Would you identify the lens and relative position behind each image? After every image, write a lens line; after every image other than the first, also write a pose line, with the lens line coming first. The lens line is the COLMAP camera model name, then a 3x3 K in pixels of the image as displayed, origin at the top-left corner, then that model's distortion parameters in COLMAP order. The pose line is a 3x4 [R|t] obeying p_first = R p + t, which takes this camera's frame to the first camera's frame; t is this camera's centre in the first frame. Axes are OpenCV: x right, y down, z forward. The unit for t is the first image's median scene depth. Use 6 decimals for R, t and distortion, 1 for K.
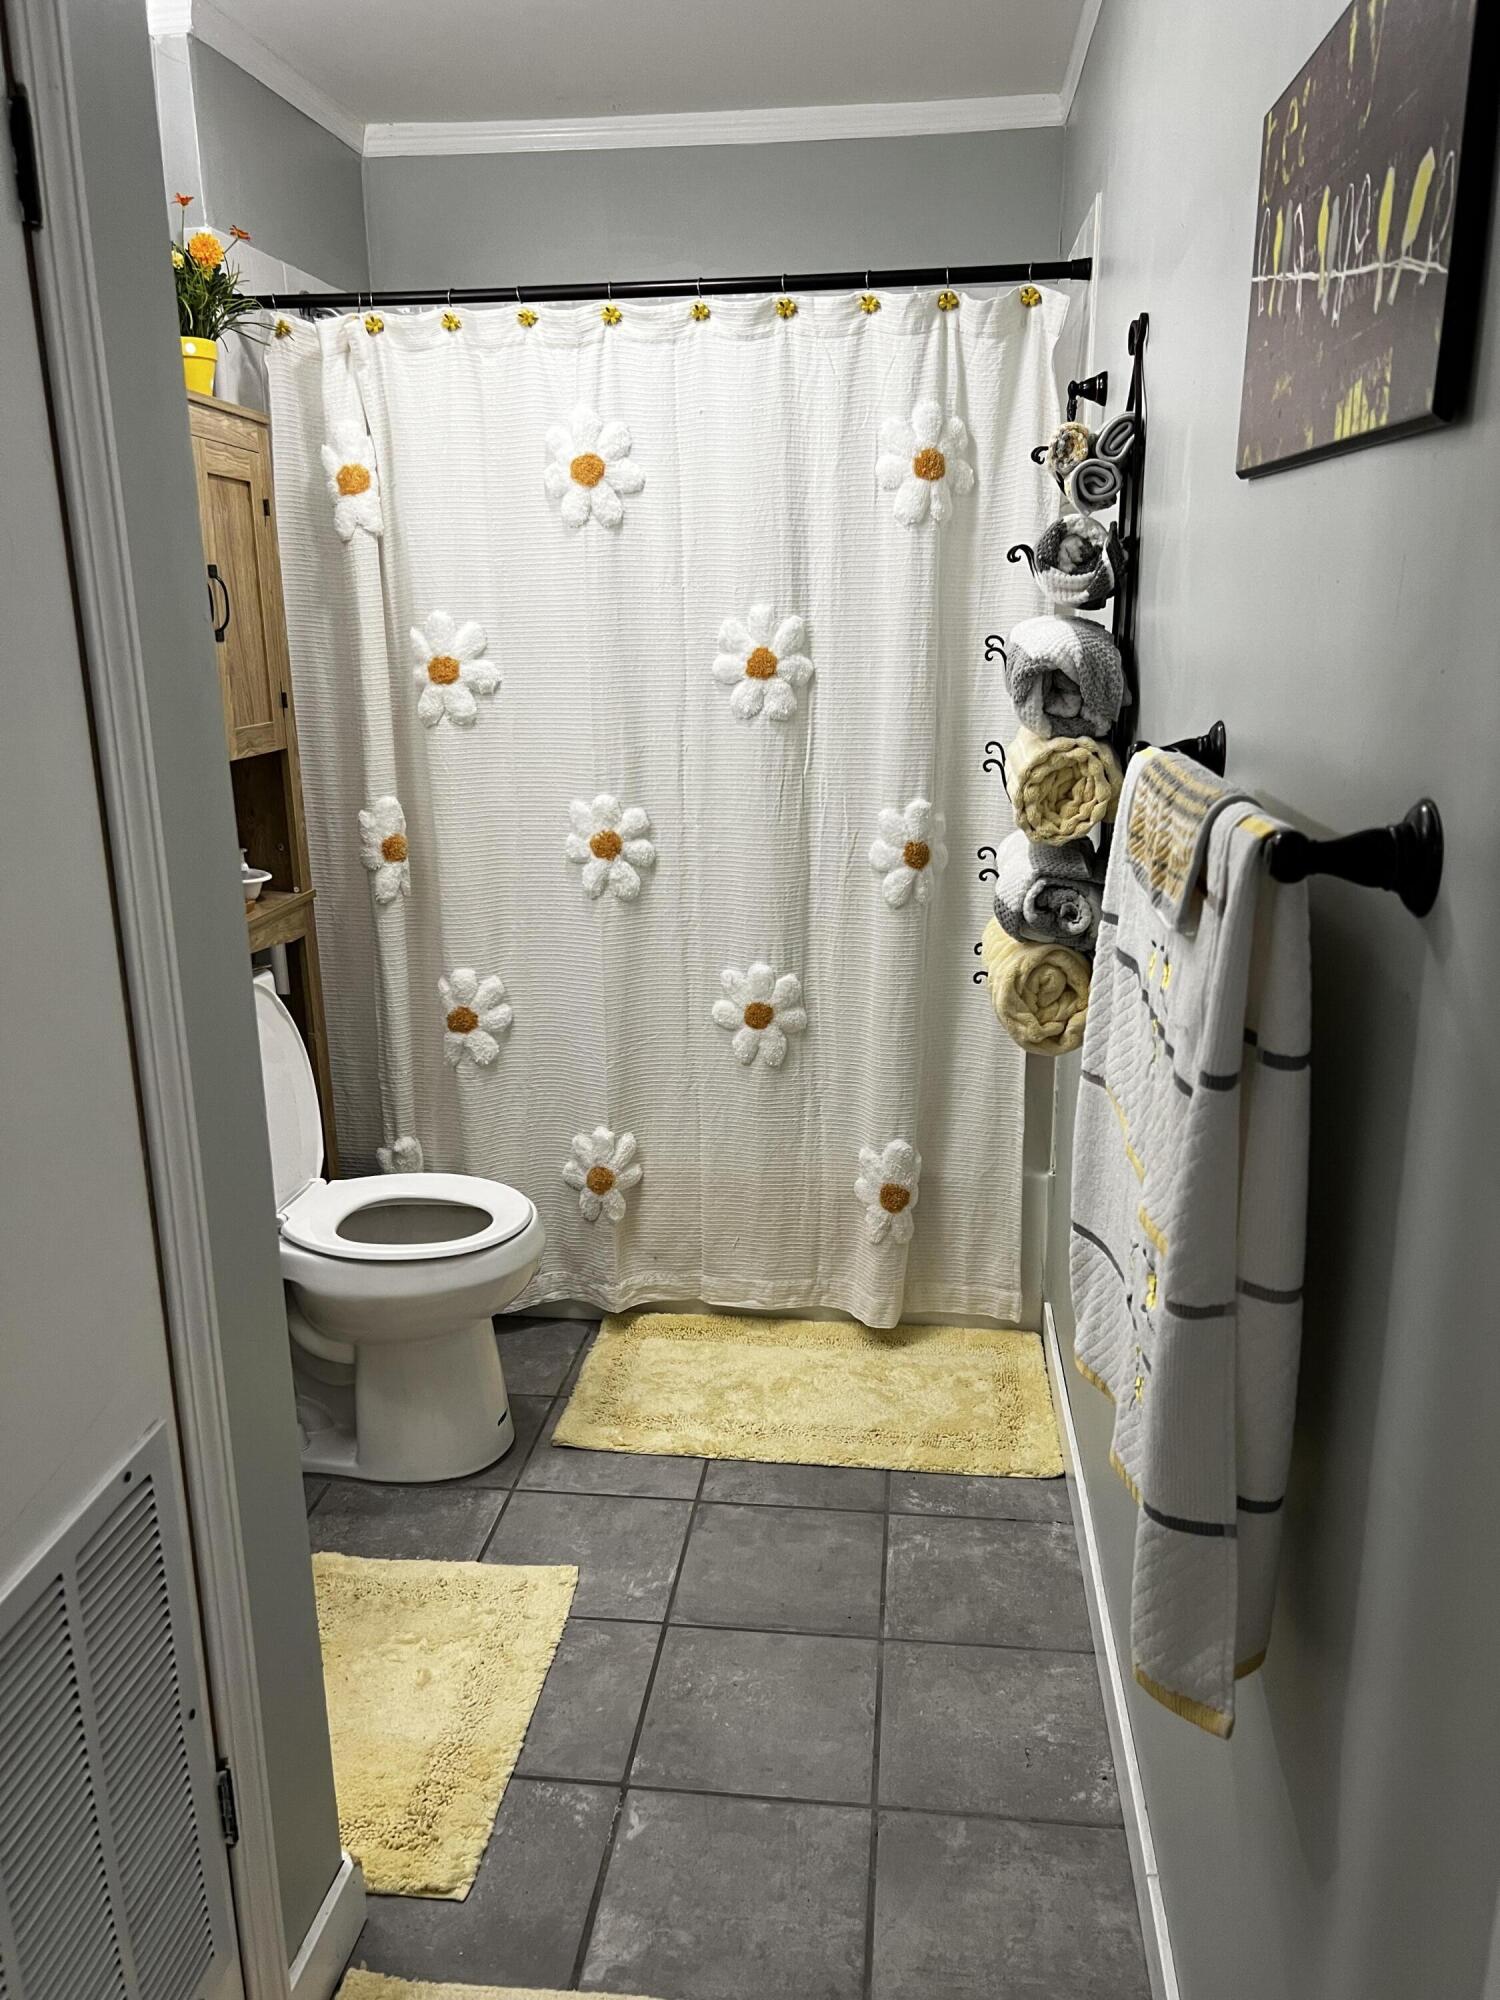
lens RADIAL K [[1506.1, 0, 747.1], [0, 1506.1, 980.5], [0, 0, 1]] dist [0.056116, -0.071160]
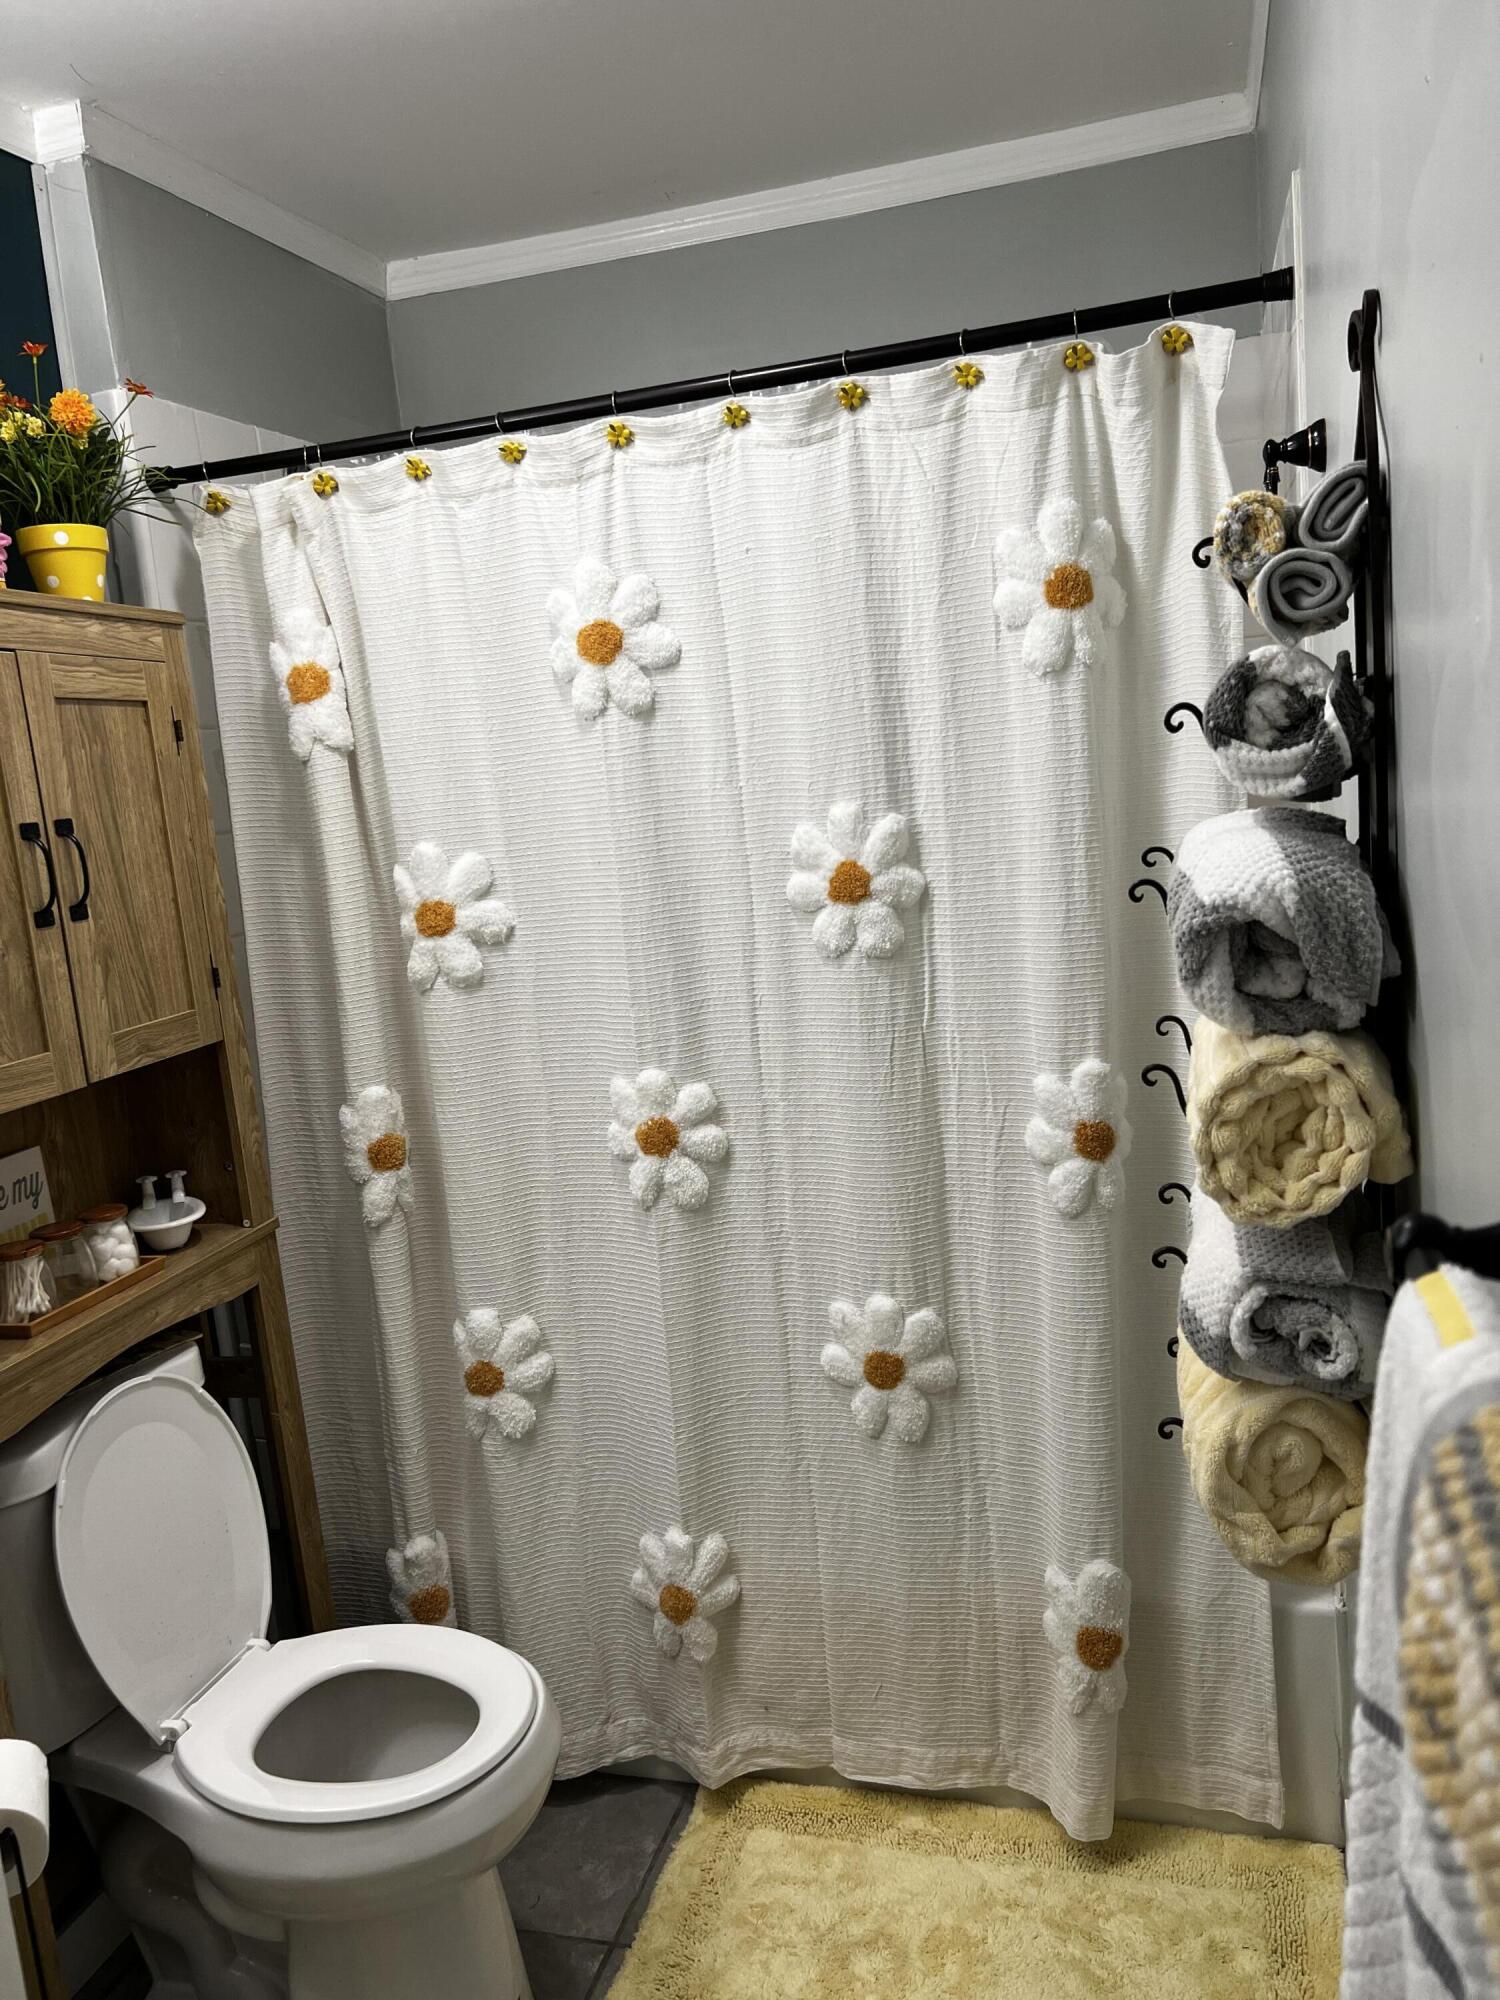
lens RADIAL K [[1506.1, 0, 750.7], [0, 1506.1, 987.4], [0, 0, 1]] dist [0.056116, -0.071160]
pose [[0.983365, -0.054887, -0.173150, 0.083781], [0.039302, 0.994966, -0.092185, -0.097372], [0.177338, 0.083846, 0.980572, 0.300912]]
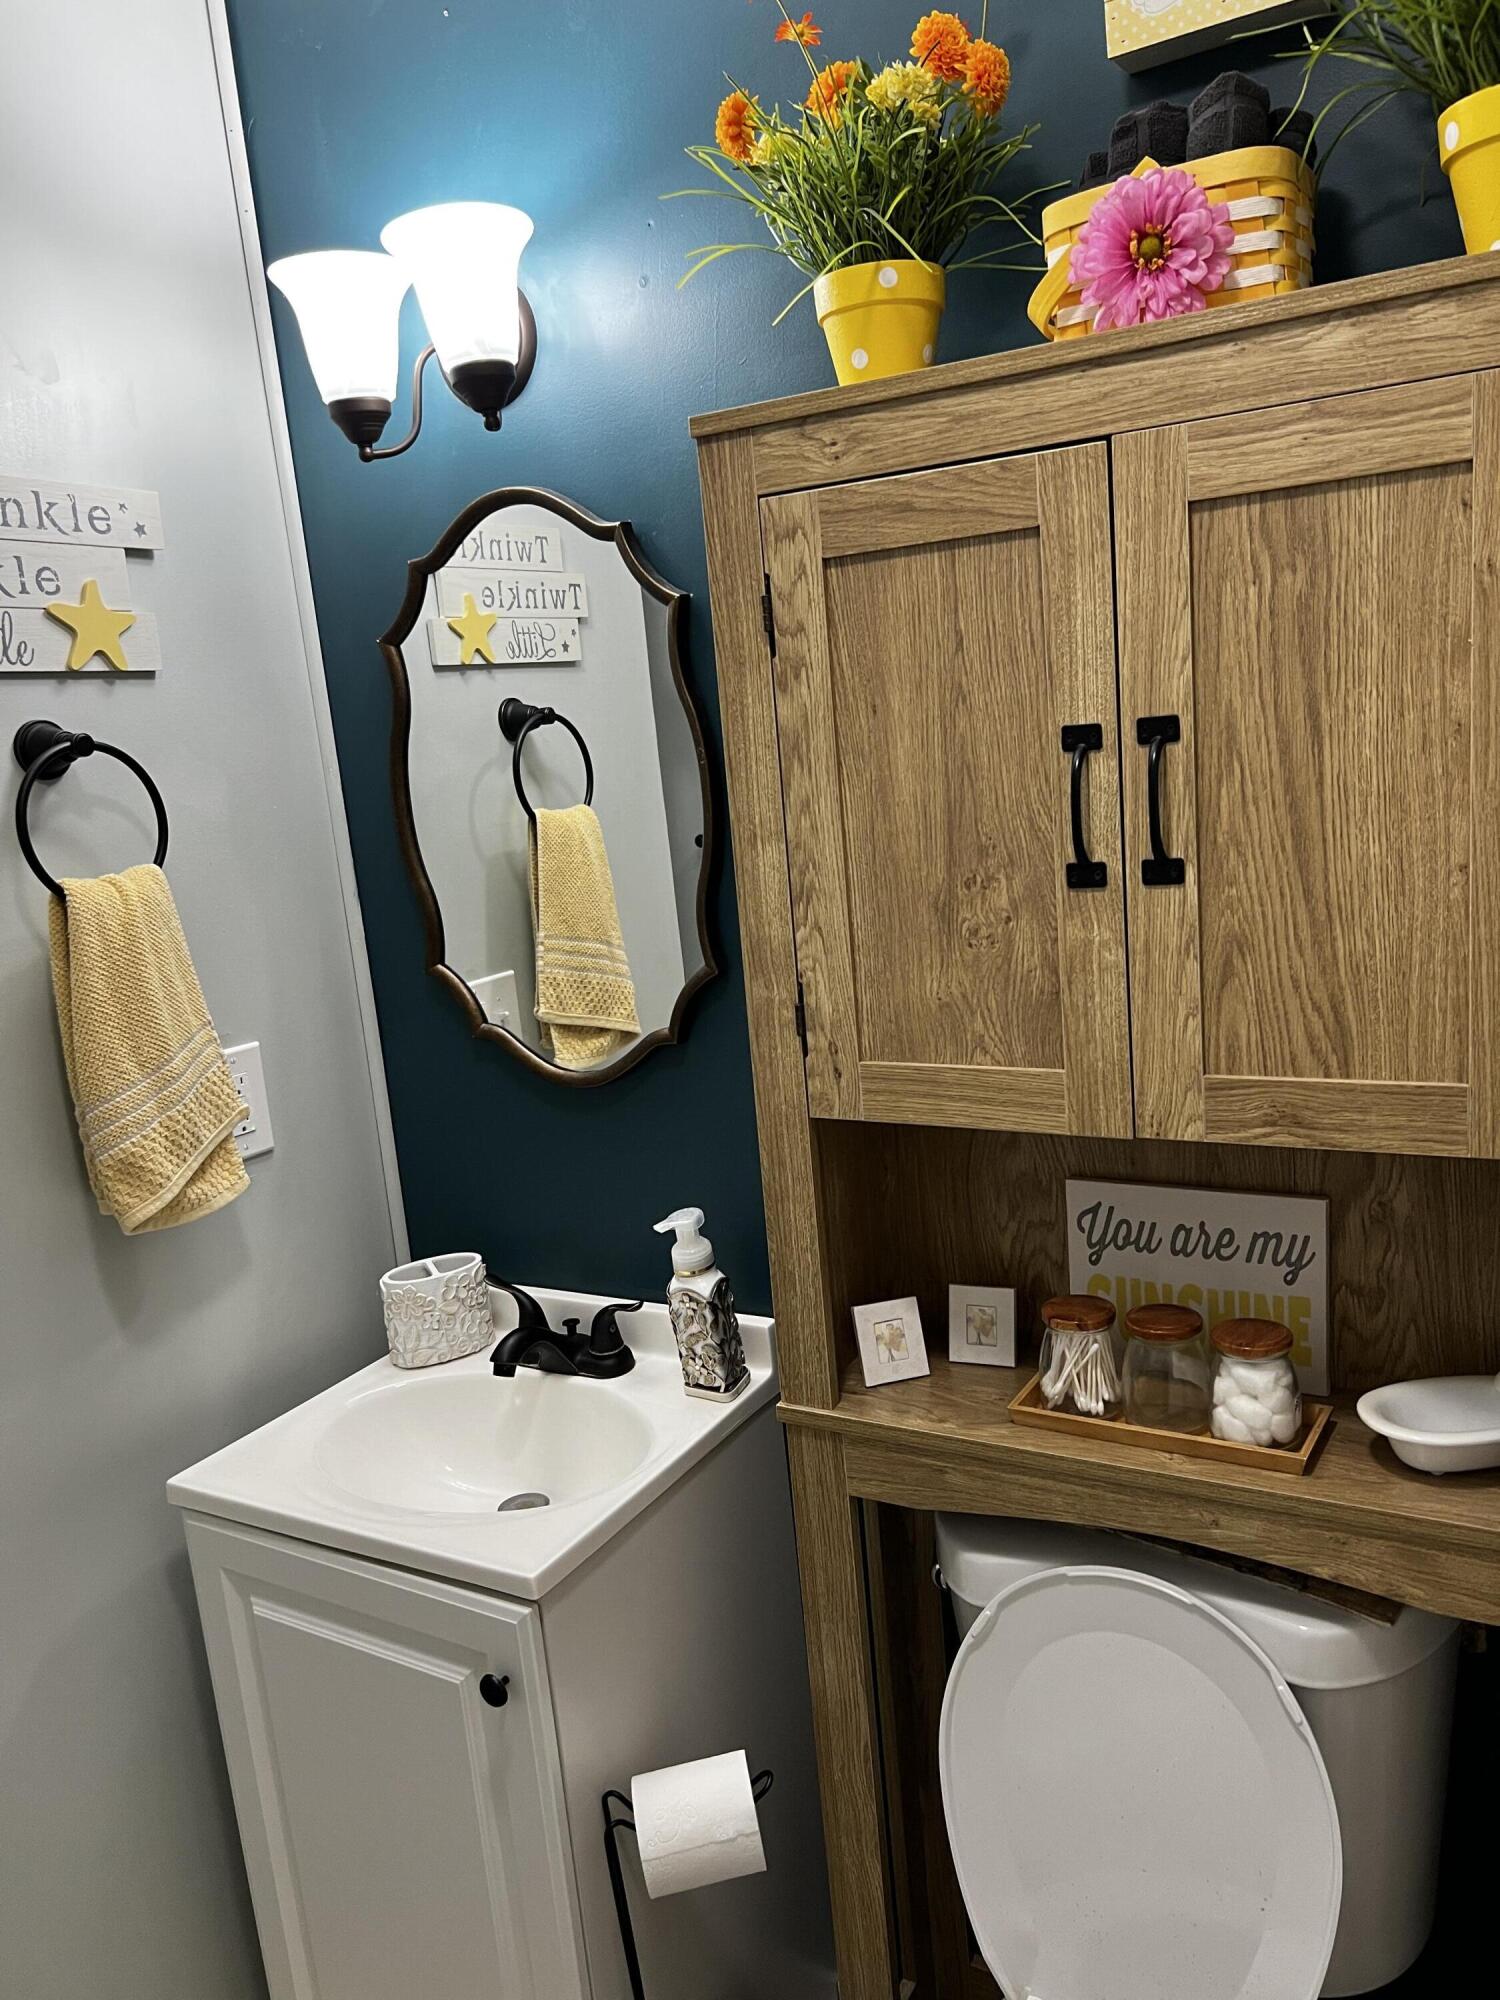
lens RADIAL K [[1506.1, 0, 751.7], [0, 1506.1, 1009.1], [0, 0, 1]] dist [0.056116, -0.071160]
pose [[-0.400897, 0.220237, -0.889256, 0.092132], [-0.124846, 0.948484, 0.291189, -0.266222], [0.907576, 0.227757, -0.352749, 0.927398]]
